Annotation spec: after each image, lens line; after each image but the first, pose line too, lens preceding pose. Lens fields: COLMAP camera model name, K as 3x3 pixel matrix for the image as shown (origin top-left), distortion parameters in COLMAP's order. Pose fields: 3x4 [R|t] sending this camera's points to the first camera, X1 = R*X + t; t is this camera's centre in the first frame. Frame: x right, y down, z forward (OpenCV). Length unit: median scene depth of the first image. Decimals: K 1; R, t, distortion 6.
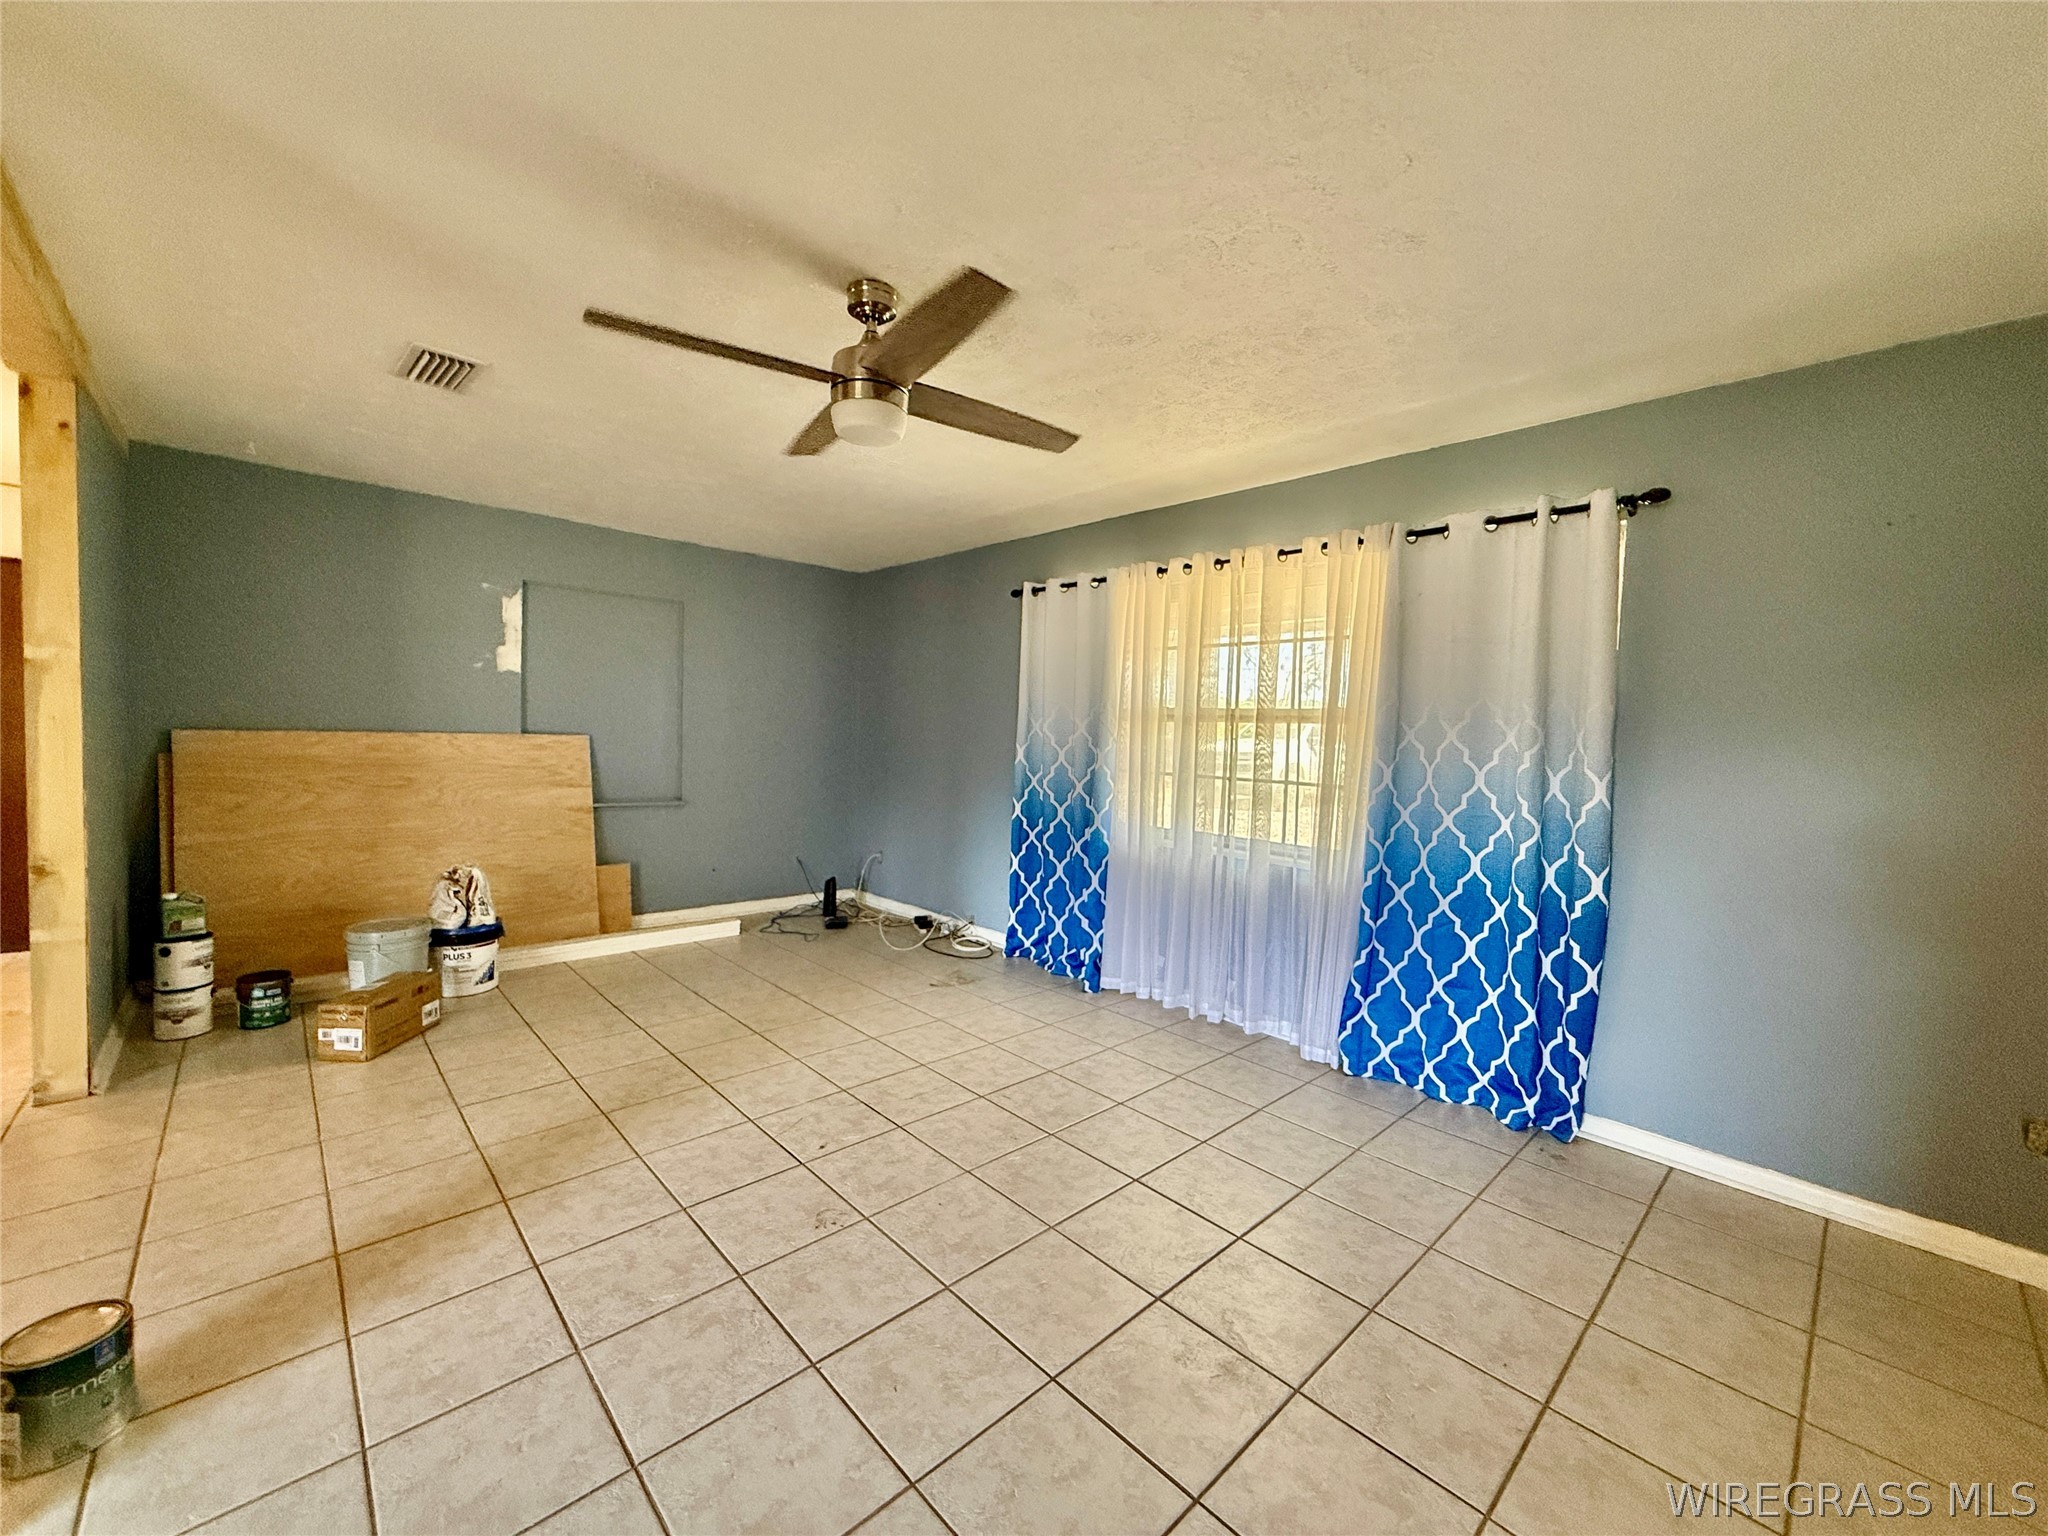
lens RADIAL K [[810.2, 0, 1020.1], [0, 810.2, 766.5], [0, 0, 1]] dist [-0.000041, 0.000349]
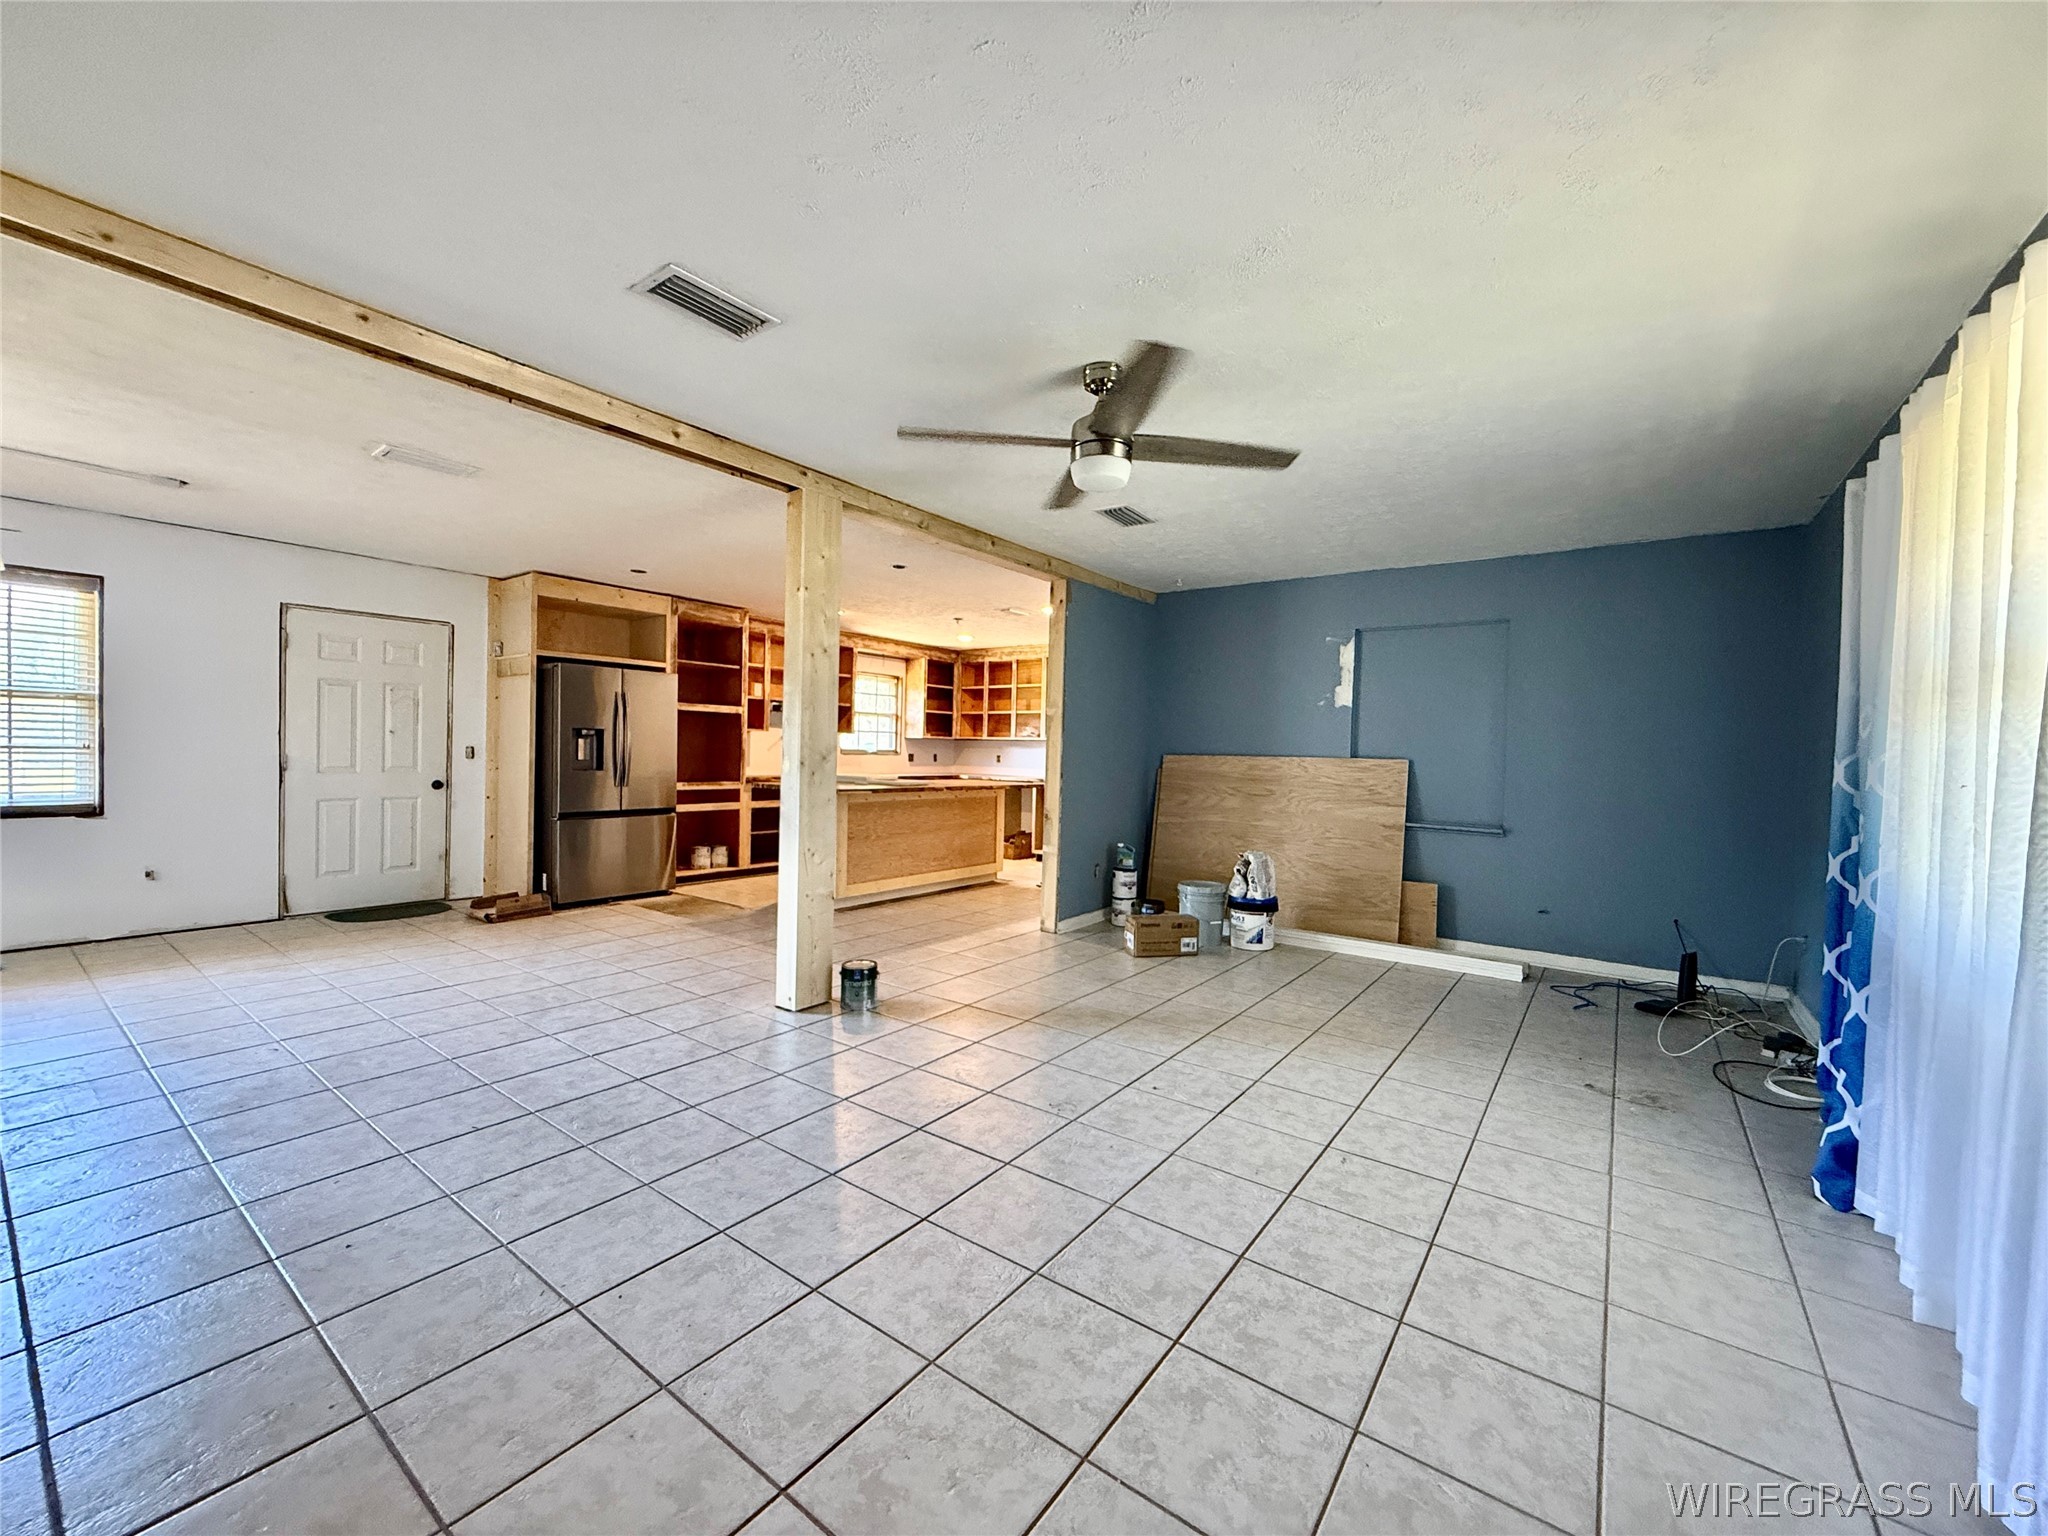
lens RADIAL K [[810.2, 0, 1019.3], [0, 810.2, 767.2], [0, 0, 1]] dist [-0.000041, 0.000349]
pose [[0.182049, -0.007529, -0.983261, 0.554879], [-0.061631, 0.997917, -0.019052, 0.030701], [0.981356, 0.064067, 0.181206, 0.369248]]
